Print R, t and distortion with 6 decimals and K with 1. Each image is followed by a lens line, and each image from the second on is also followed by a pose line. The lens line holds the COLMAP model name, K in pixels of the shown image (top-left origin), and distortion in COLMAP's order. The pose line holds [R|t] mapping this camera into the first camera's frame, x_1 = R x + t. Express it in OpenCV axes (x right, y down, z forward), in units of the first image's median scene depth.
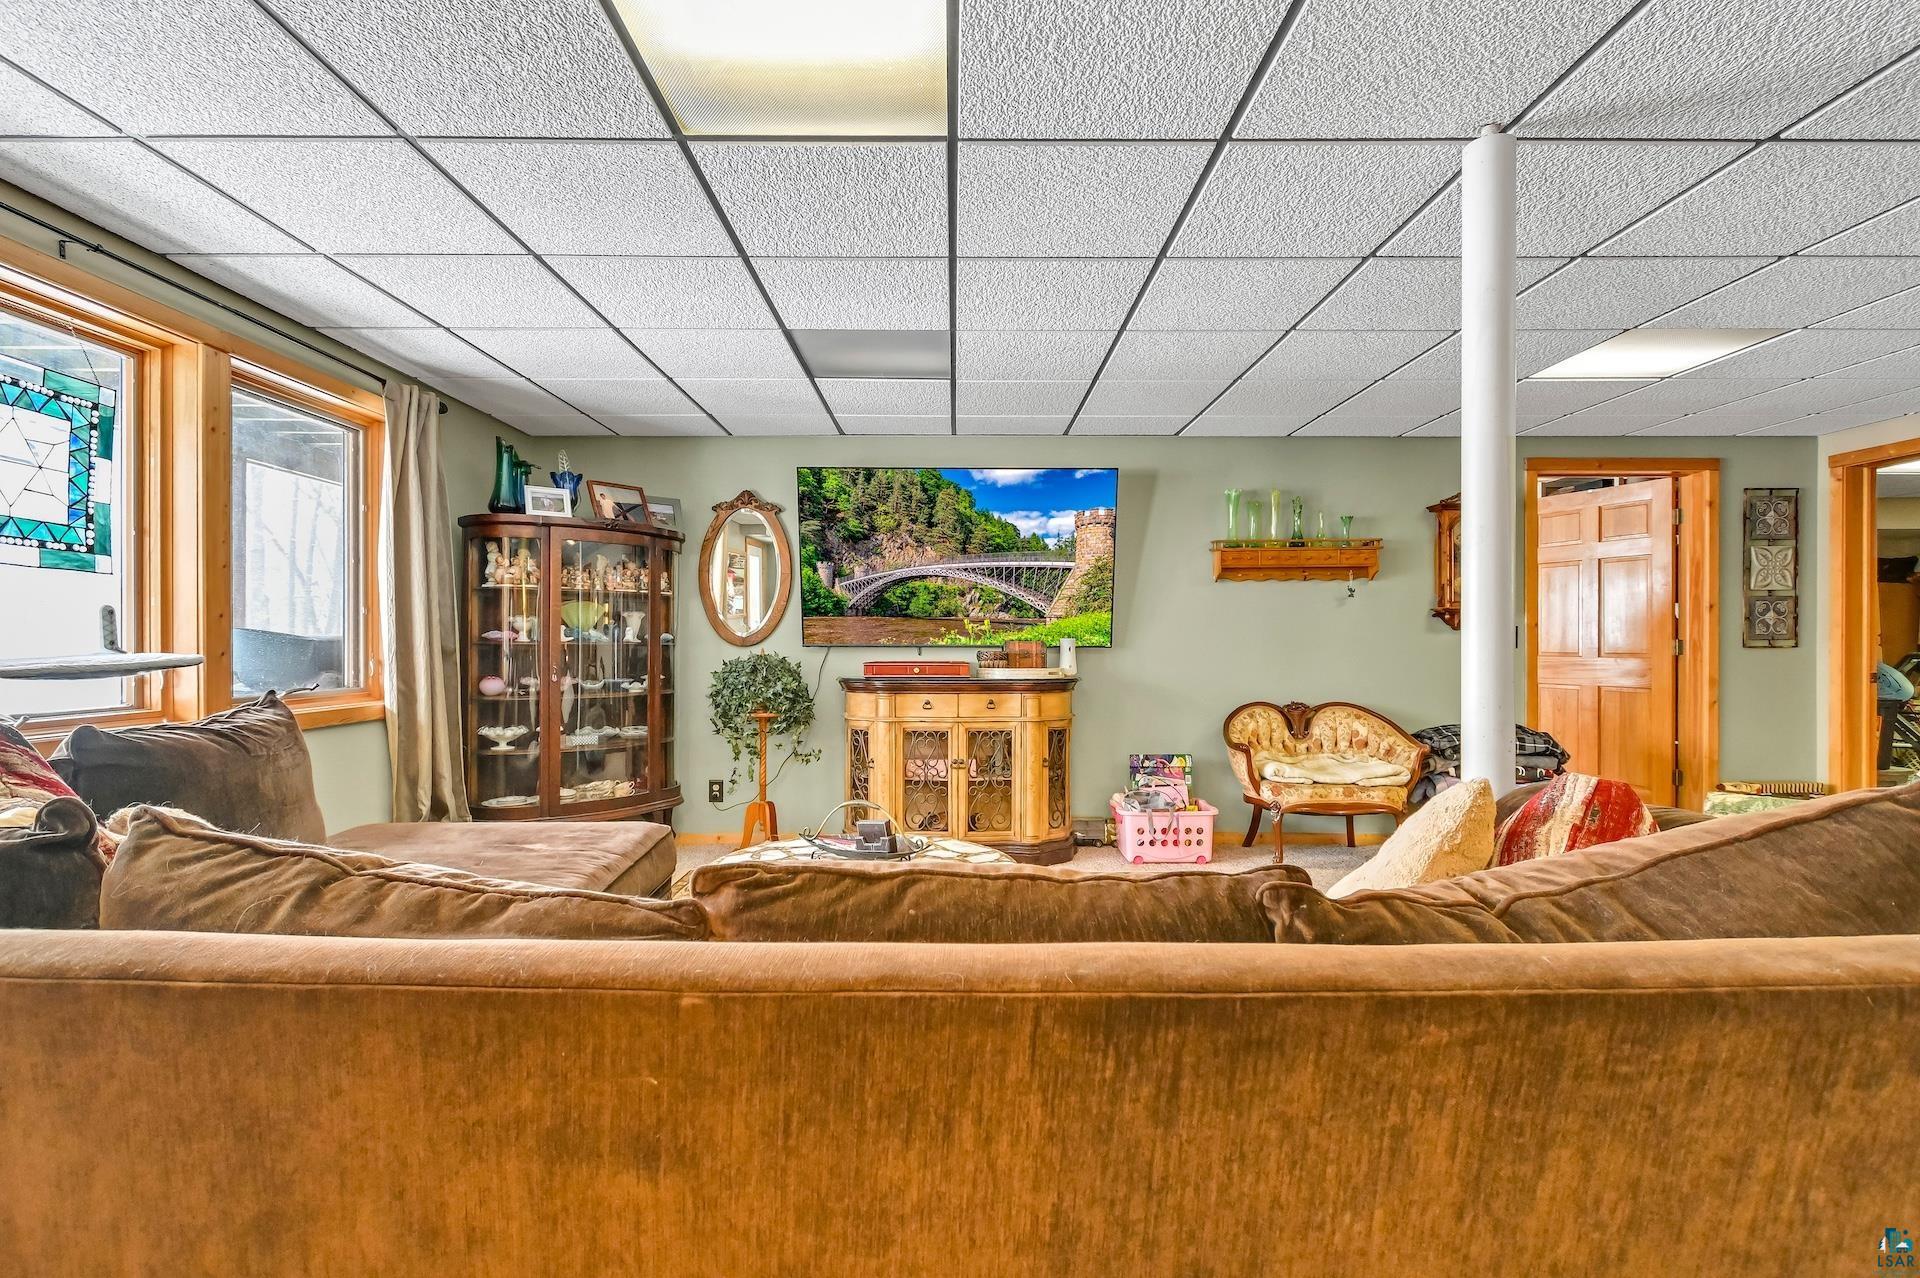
lens RADIAL K [[890.4, 0, 960.0], [0, 890.4, 639.0], [0, 0, 1]] dist [0.012928, -0.000100]
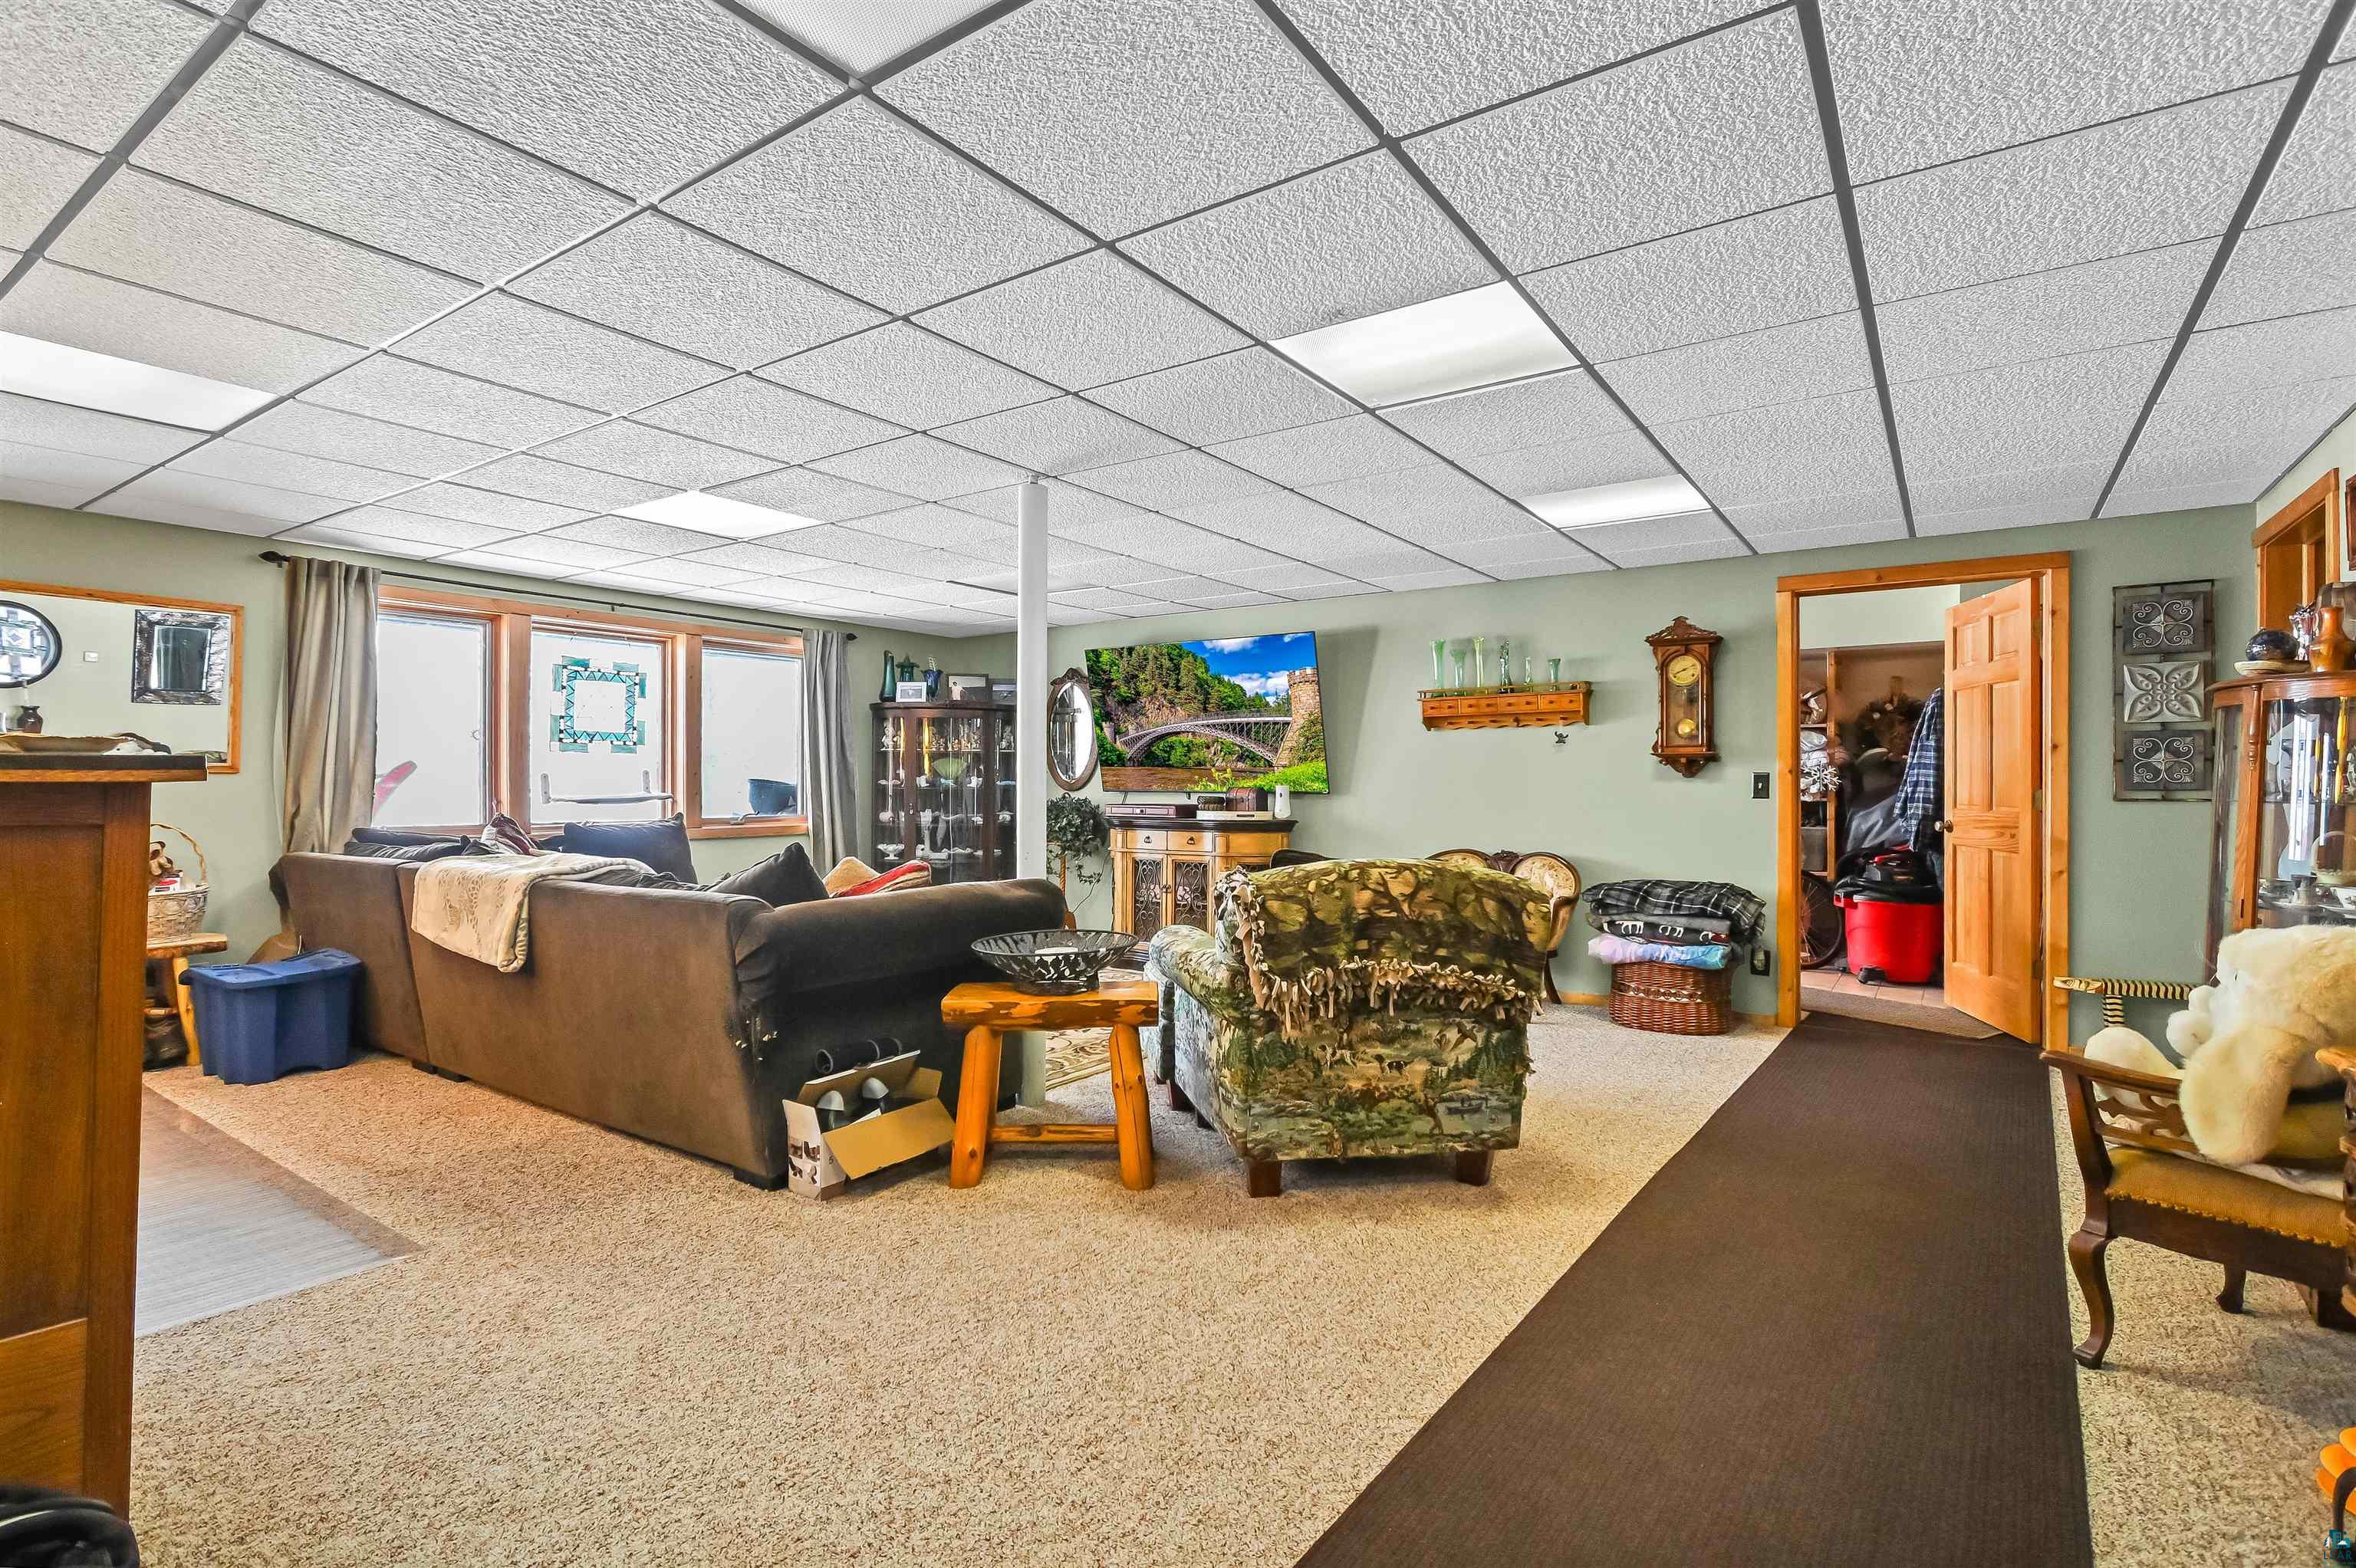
lens RADIAL K [[1088.6, 0, 1178.0], [0, 1088.6, 784.0], [0, 0, 1]] dist [0.019339, -0.007919]
pose [[0.824770, 0.002967, -0.565461, 0.783465], [-0.000806, 0.999991, 0.004072, -0.007735], [0.565468, -0.002903, 0.824765, -0.199583]]
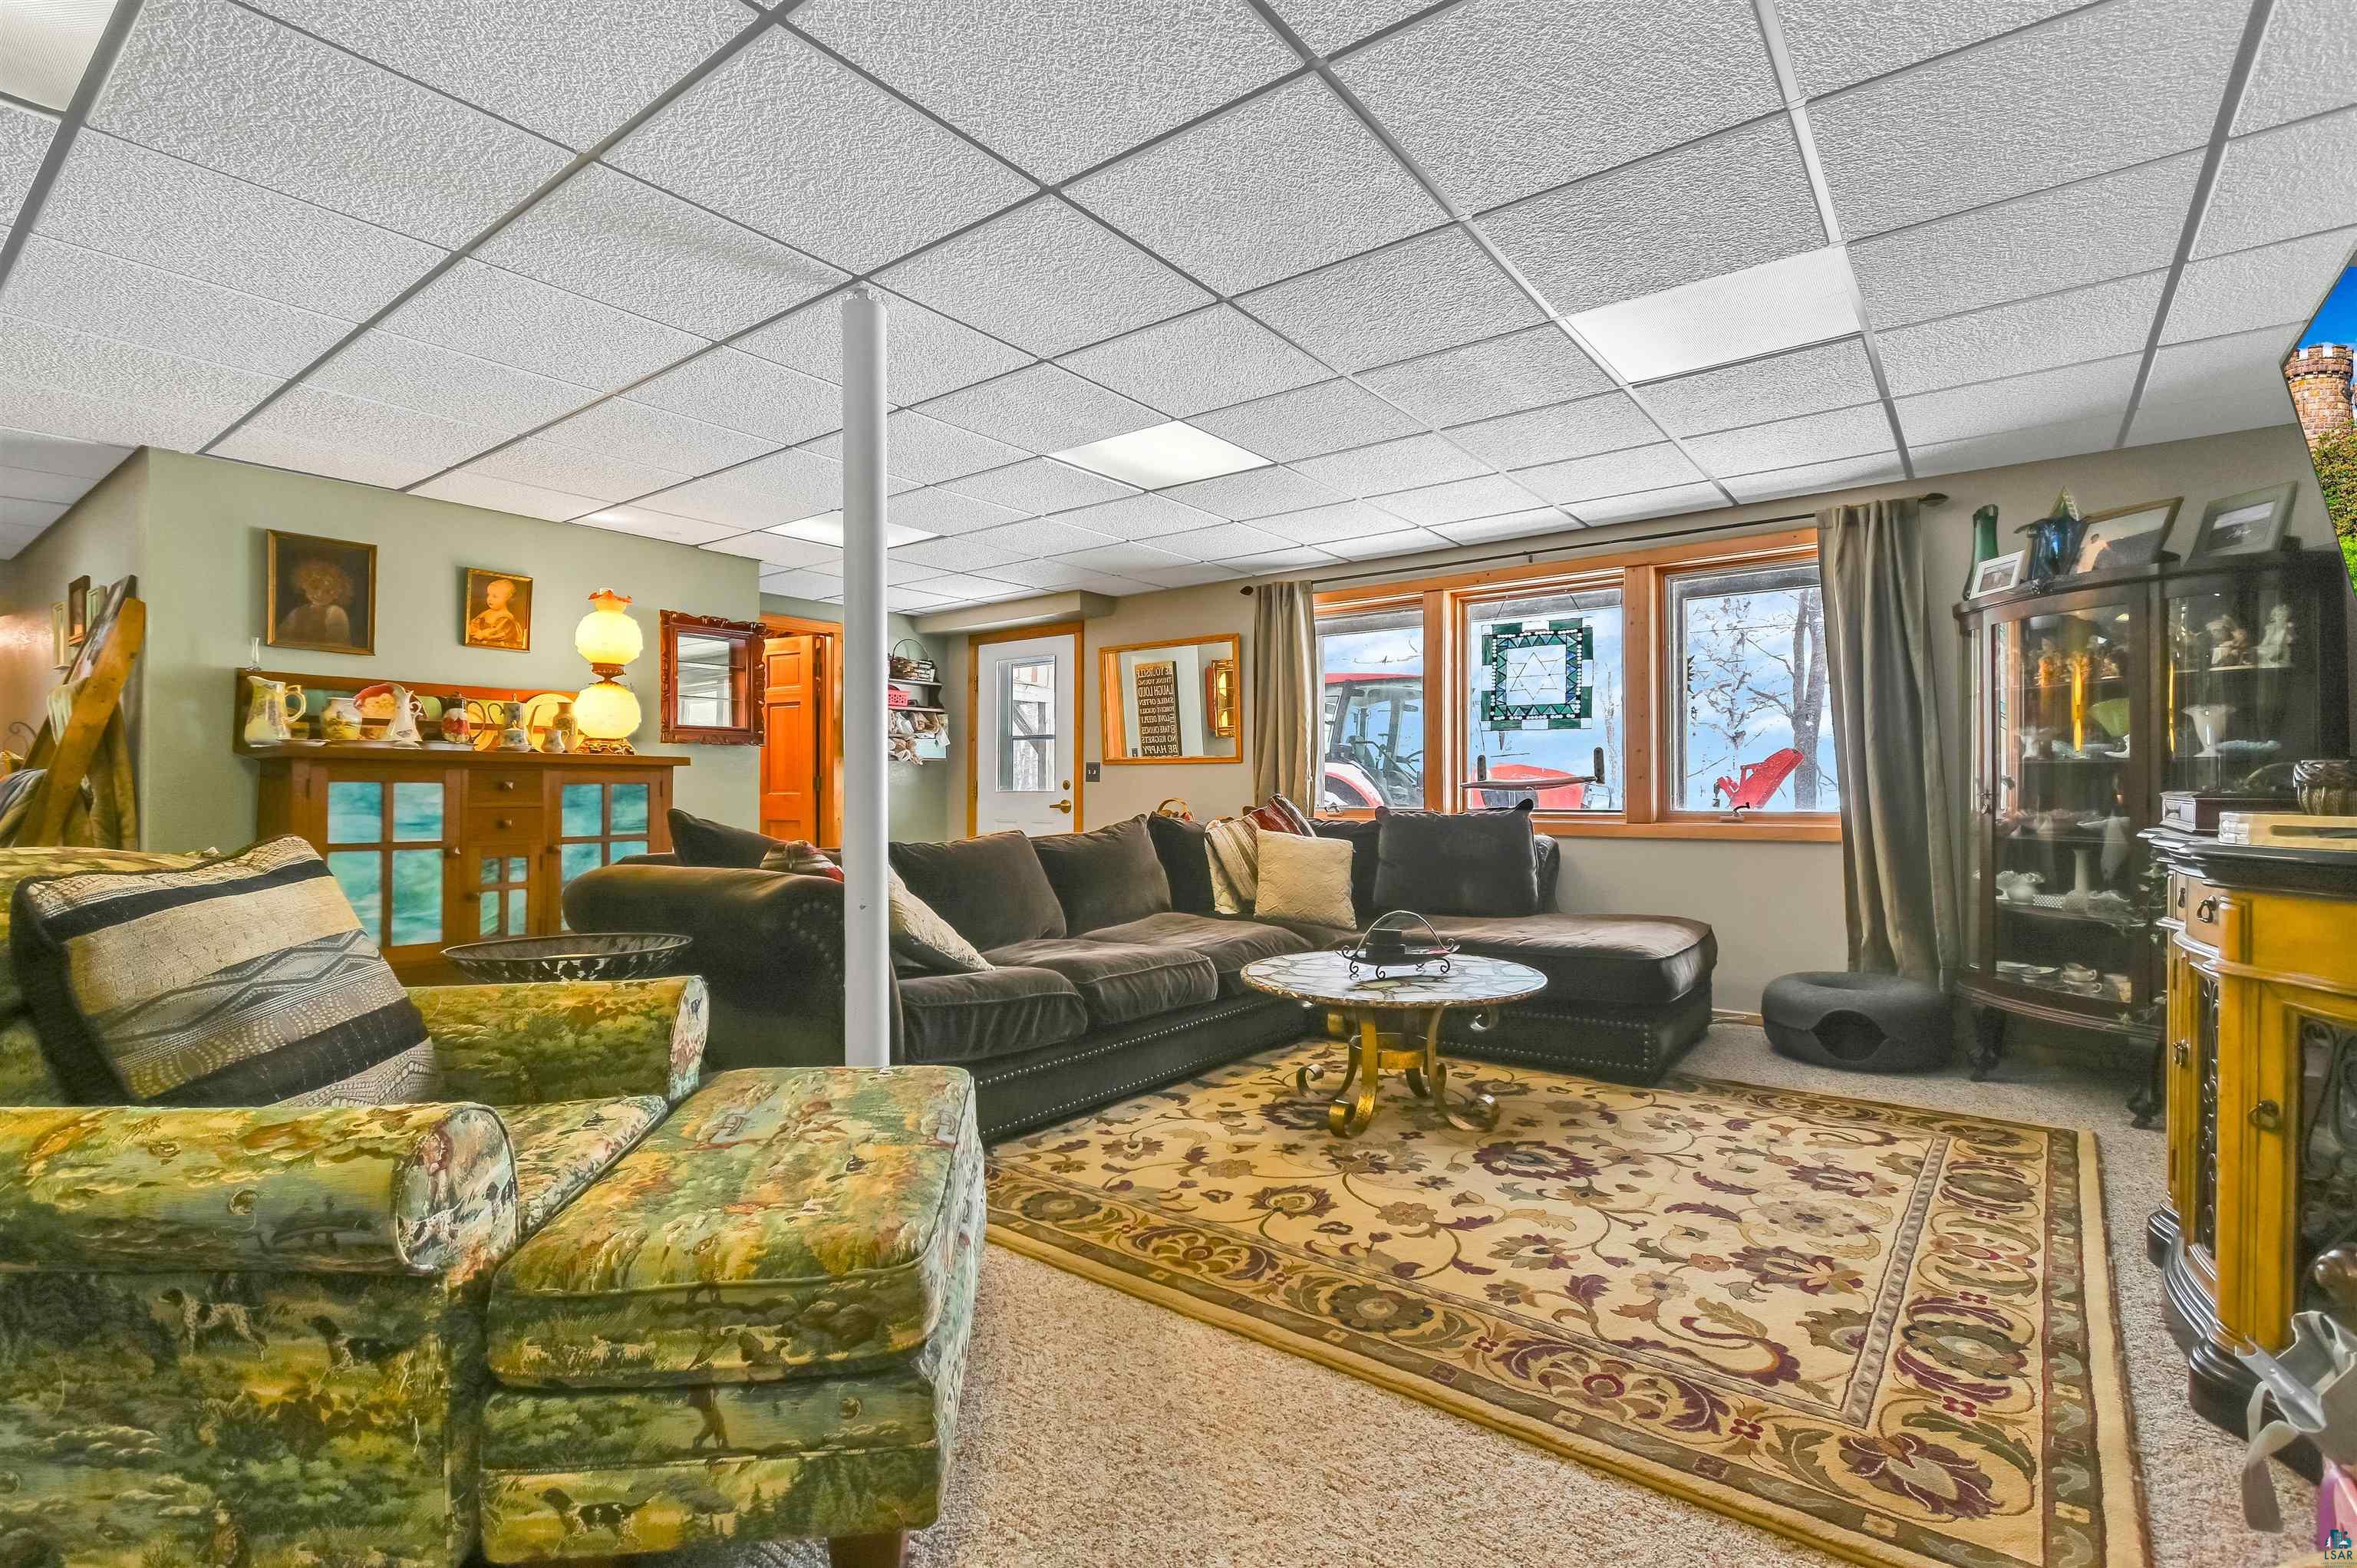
lens RADIAL K [[1089.1, 0, 1178.5], [0, 1089.1, 784.0], [0, 0, 1]] dist [0.019339, -0.007919]
pose [[-0.601988, -0.001349, -0.798504, 0.580340], [0.006721, 0.999955, -0.006756, 0.019829], [0.798477, -0.009434, -0.601952, 0.840371]]
